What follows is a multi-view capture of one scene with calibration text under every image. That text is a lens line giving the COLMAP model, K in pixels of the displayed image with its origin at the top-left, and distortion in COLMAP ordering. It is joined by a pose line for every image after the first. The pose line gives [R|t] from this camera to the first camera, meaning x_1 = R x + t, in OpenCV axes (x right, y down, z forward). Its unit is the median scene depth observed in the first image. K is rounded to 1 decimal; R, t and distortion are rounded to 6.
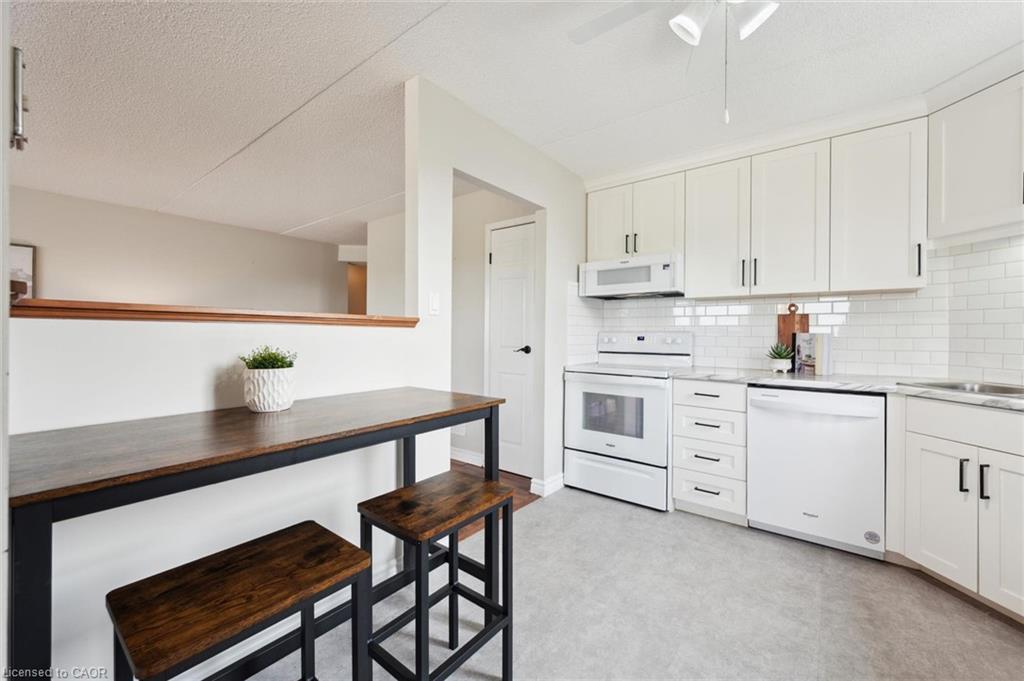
lens RADIAL K [[405.7, 0, 512.1], [0, 405.7, 341.1], [0, 0, 1]] dist [-0.001781, -0.000215]
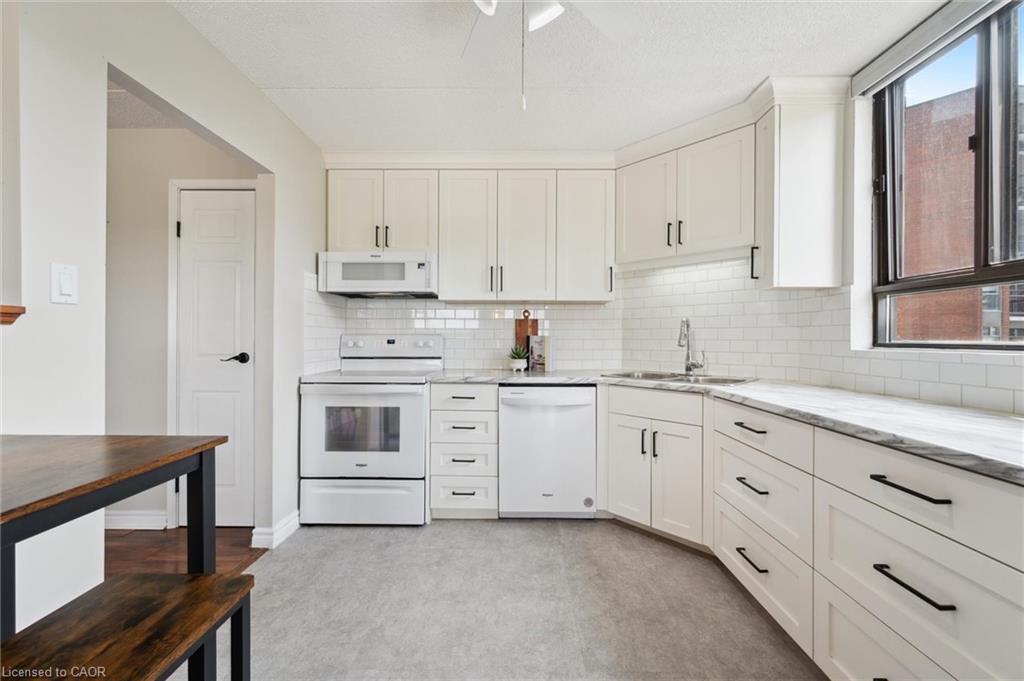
lens RADIAL K [[405.7, 0, 512.1], [0, 405.7, 341.1], [0, 0, 1]] dist [-0.001781, -0.000215]
pose [[0.794799, -0.007514, 0.606826, -0.028326], [0.012675, 0.999911, -0.004220, -0.000685], [-0.606740, 0.011046, 0.794824, 0.126459]]
